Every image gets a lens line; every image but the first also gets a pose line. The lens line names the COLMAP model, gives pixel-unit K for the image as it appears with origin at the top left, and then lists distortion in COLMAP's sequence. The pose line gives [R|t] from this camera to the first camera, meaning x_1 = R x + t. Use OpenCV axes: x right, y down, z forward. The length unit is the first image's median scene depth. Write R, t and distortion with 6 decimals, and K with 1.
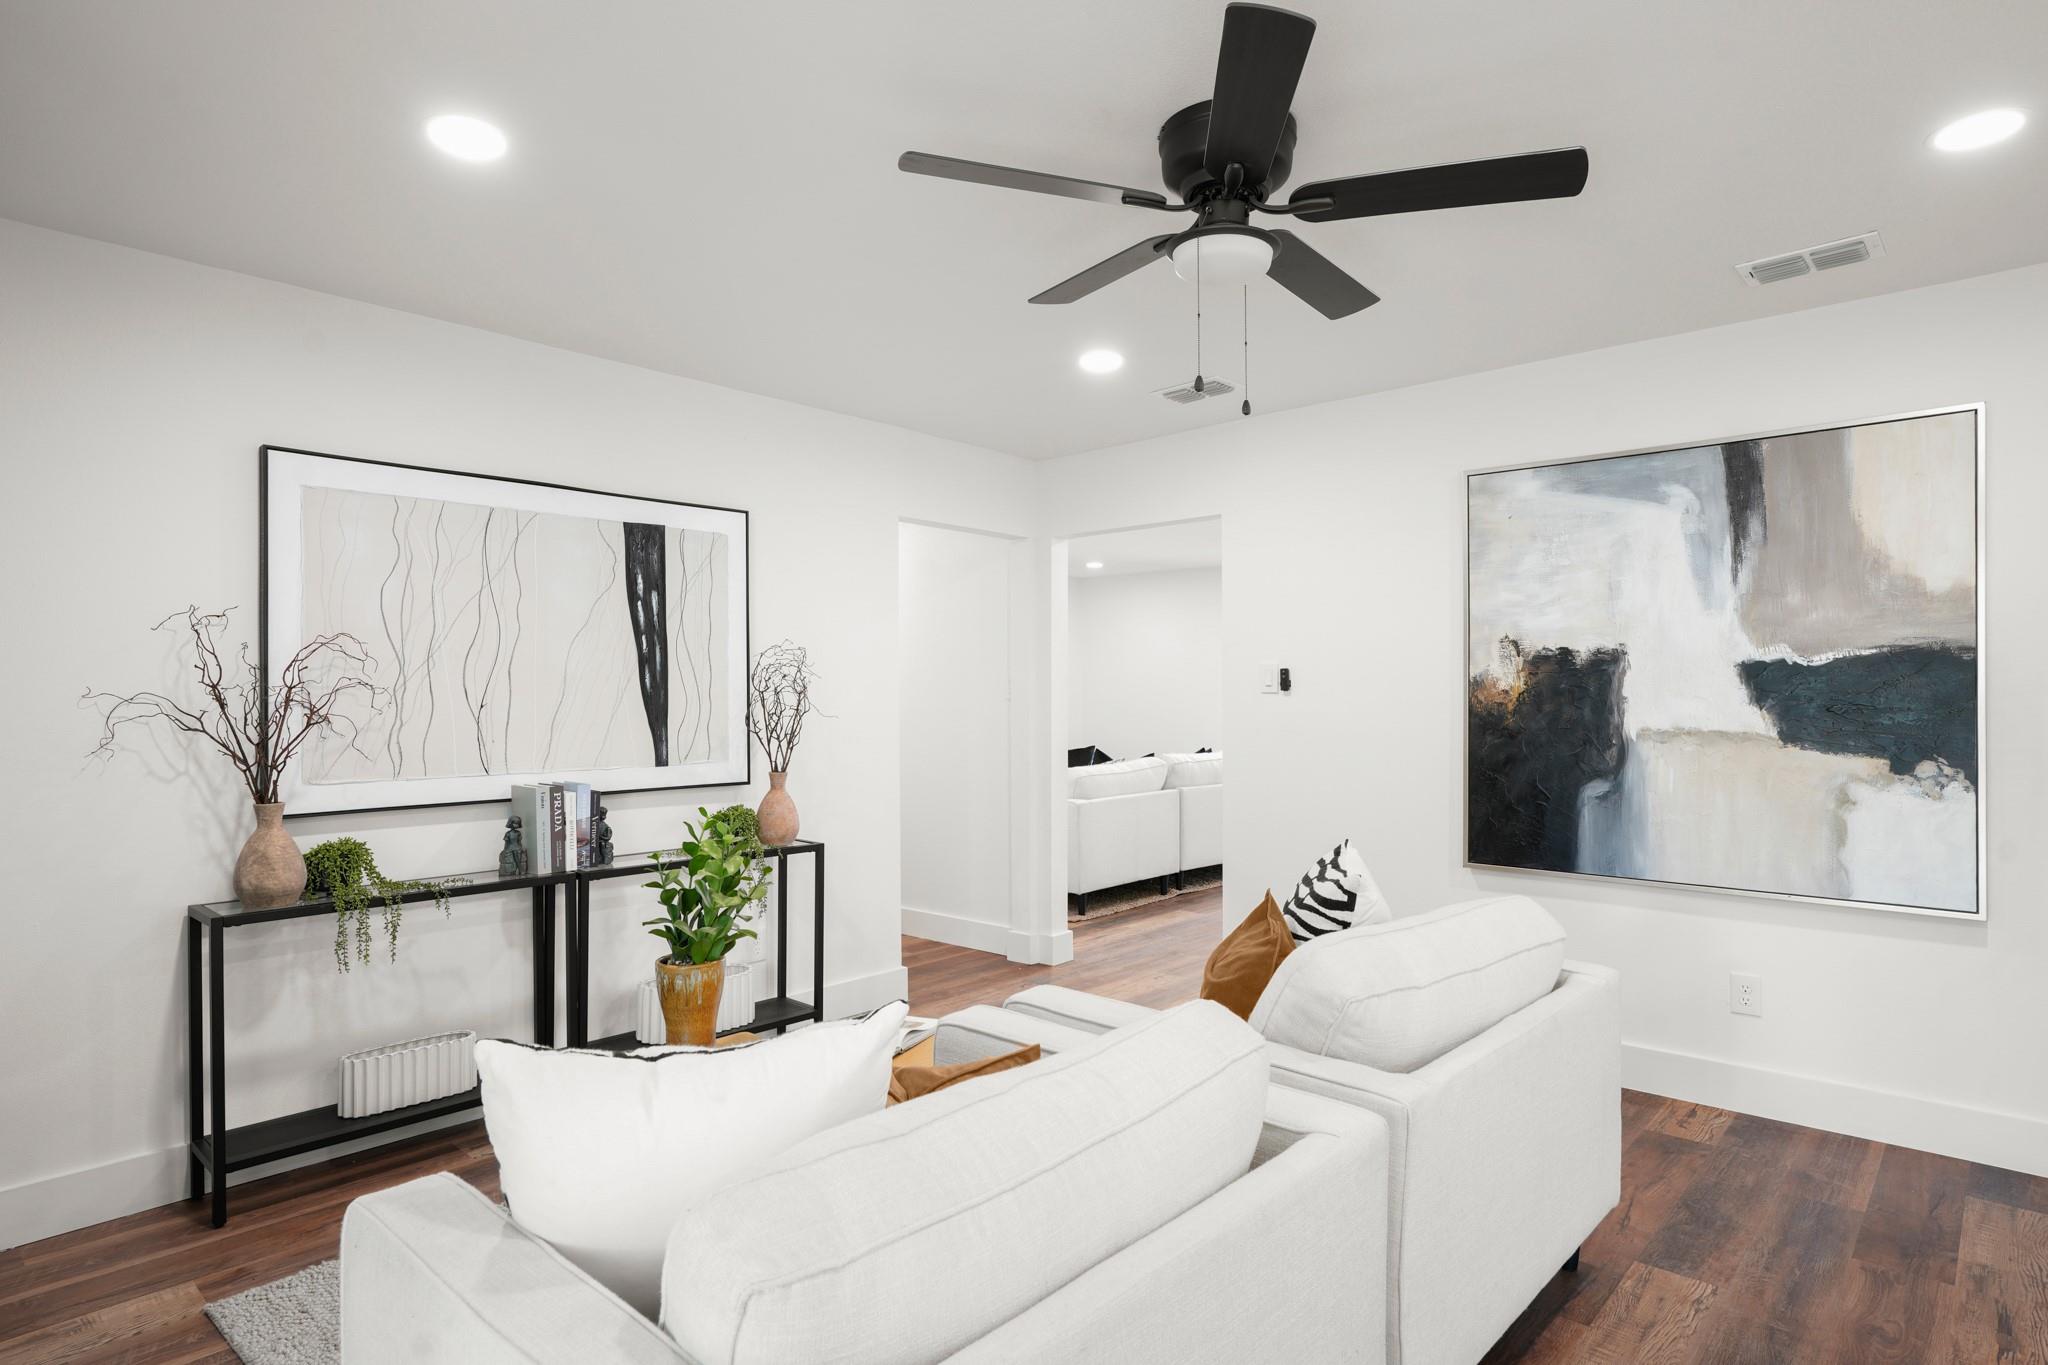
lens RADIAL K [[1133.6, 0, 1024.0], [0, 1133.6, 682.5], [0, 0, 1]] dist [0.001689, 0.000193]
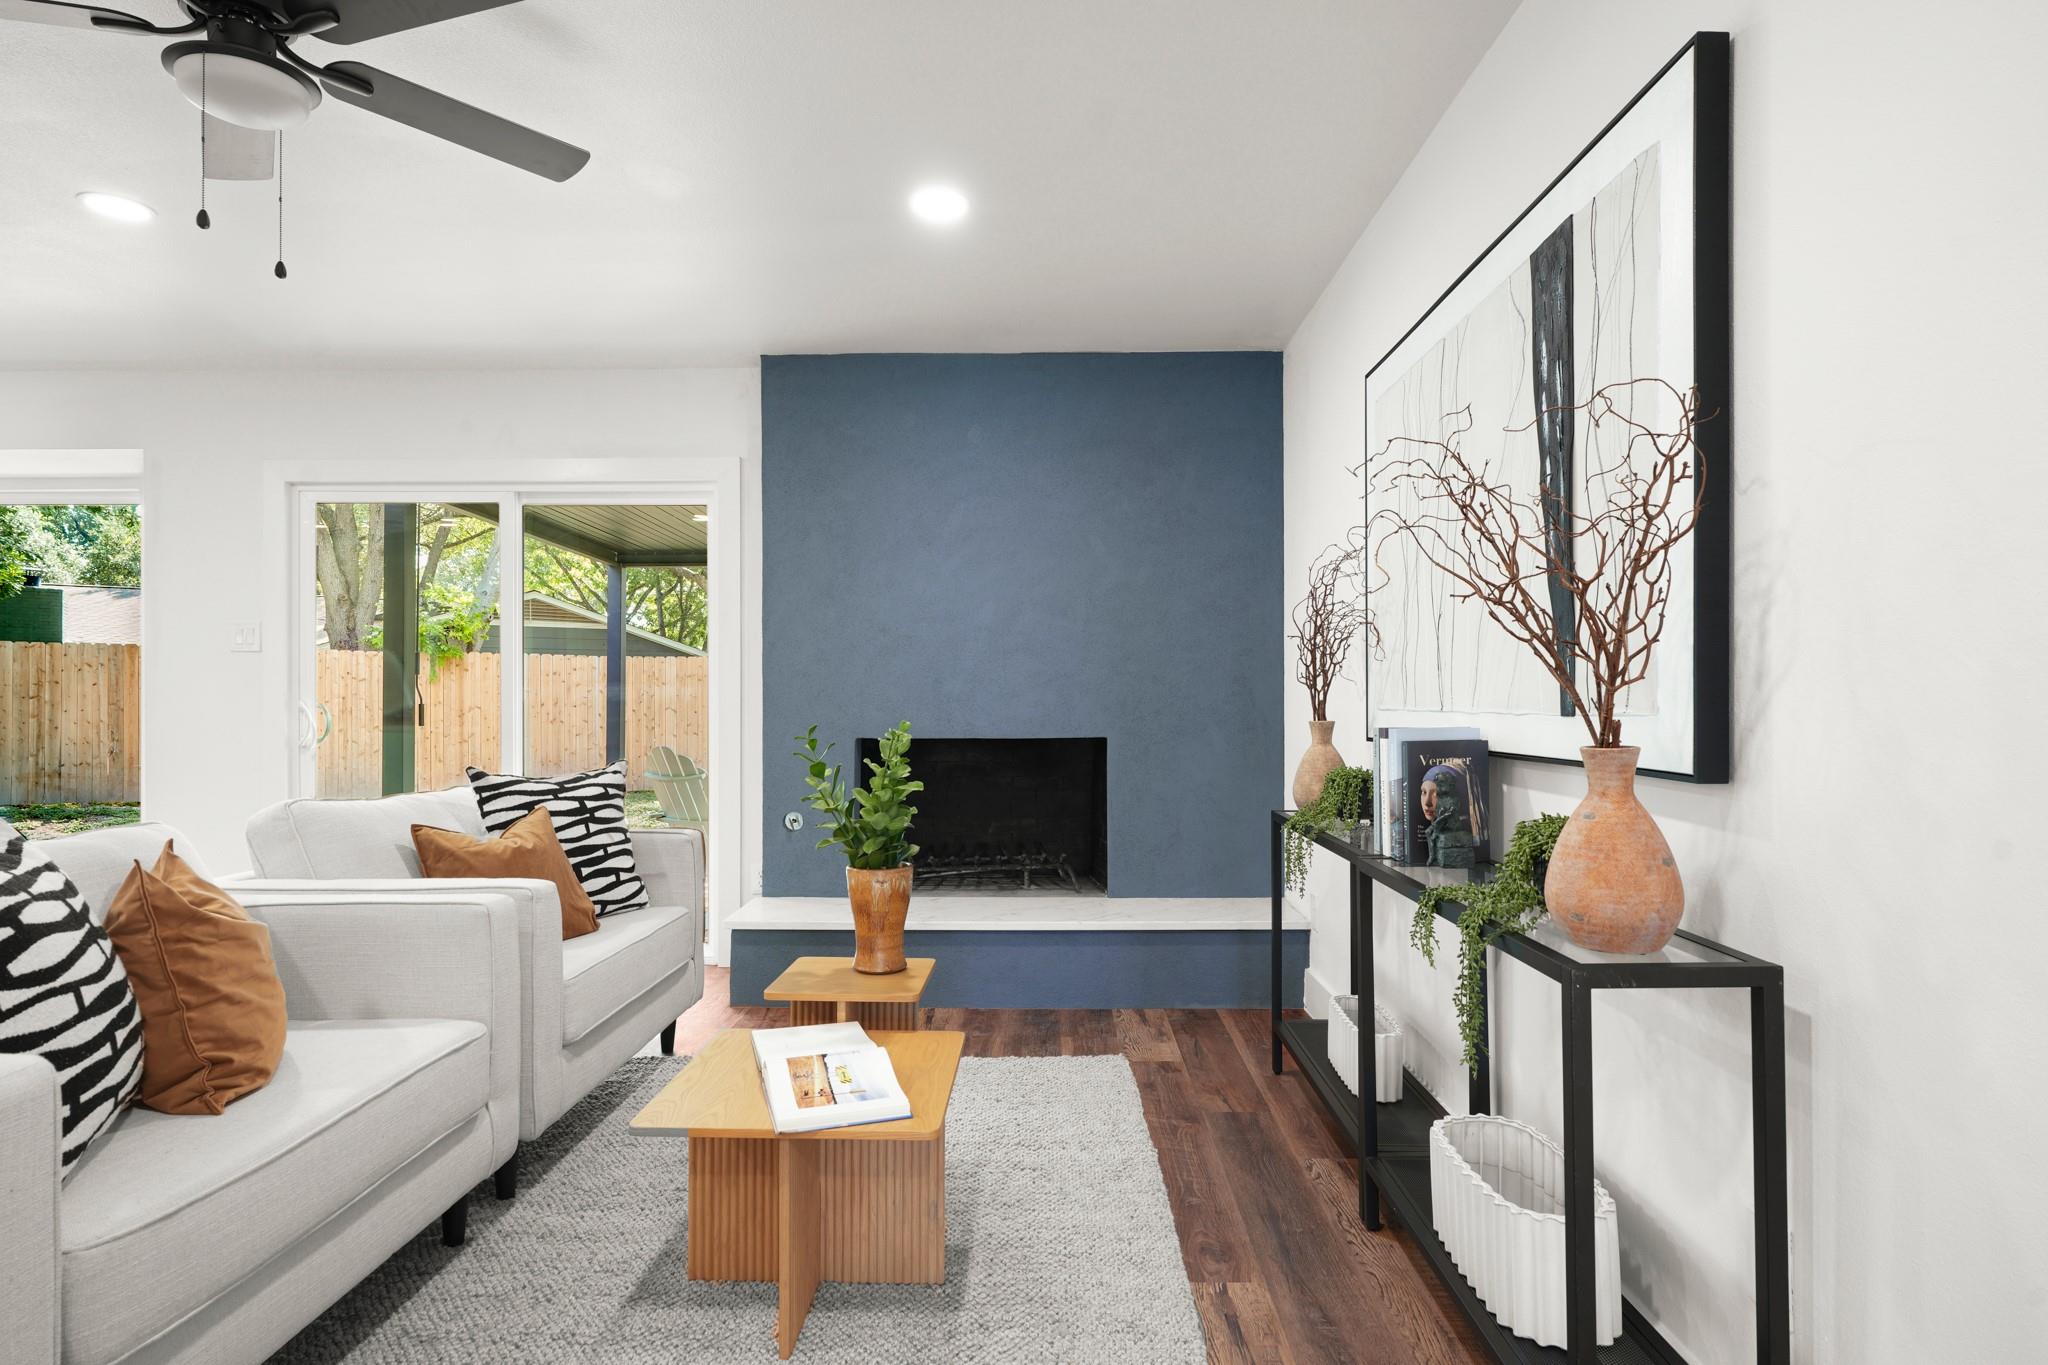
lens RADIAL K [[1078.3, 0, 1024.0], [0, 1078.3, 682.5], [0, 0, 1]] dist [0.001605, 0.000545]
pose [[-0.755722, -0.006806, -0.654857, 0.161310], [0.009713, 0.999720, -0.021599, 0.069199], [0.654821, -0.022683, -0.755444, 1.222335]]
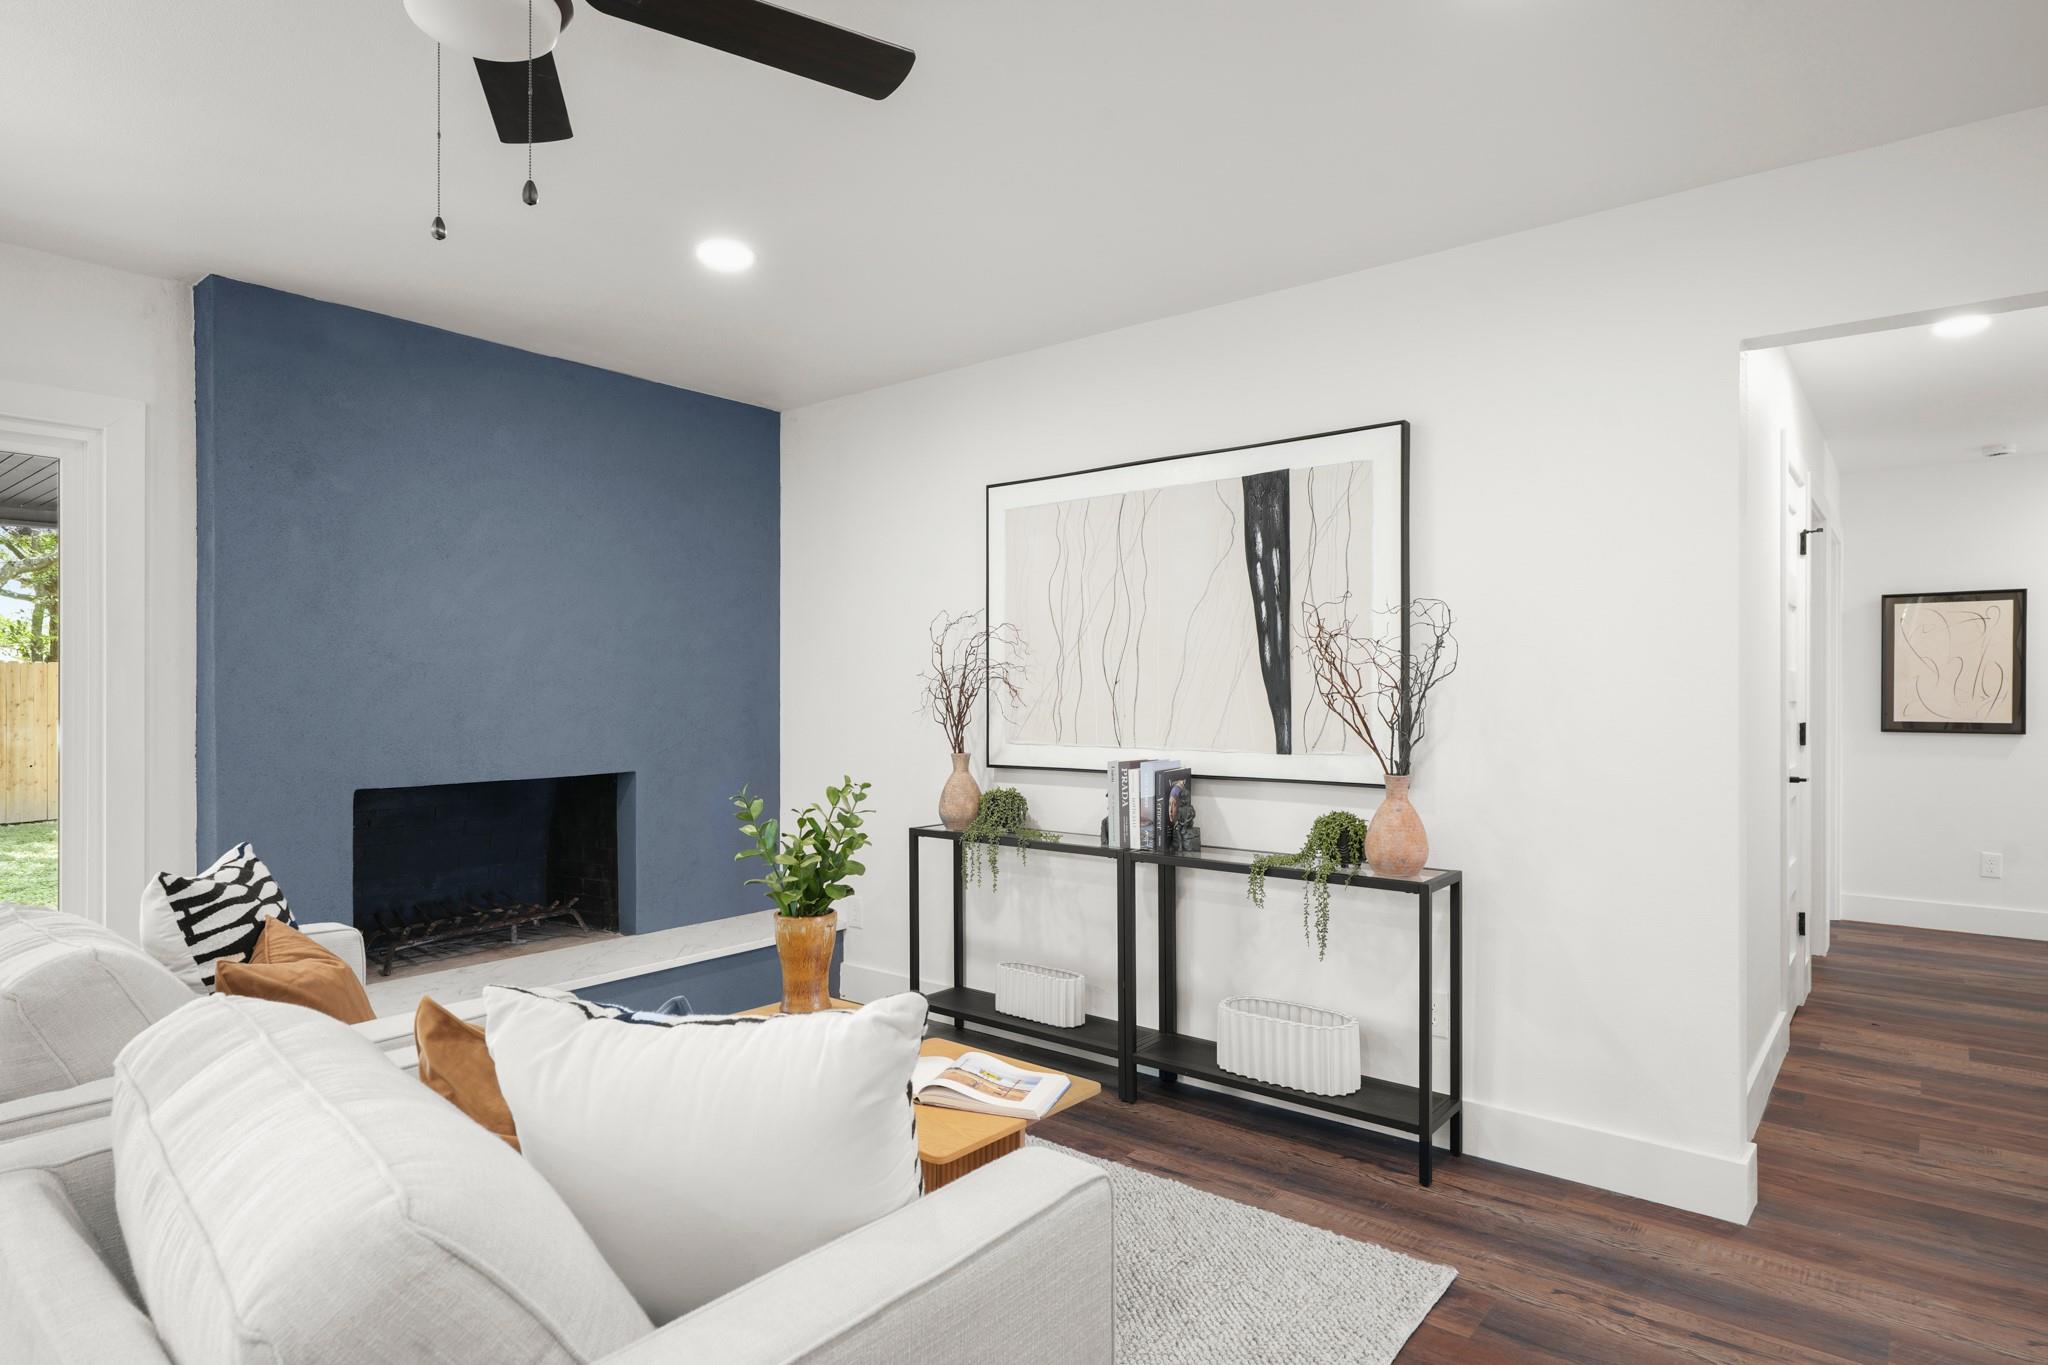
lens RADIAL K [[1133.6, 0, 1024.0], [0, 1133.6, 682.5], [0, 0, 1]] dist [0.001689, 0.000193]
pose [[0.051916, -0.004984, -0.998639, 0.528412], [0.010164, 0.999938, -0.004462, 0.022643], [0.998600, -0.009918, 0.051963, 0.778728]]
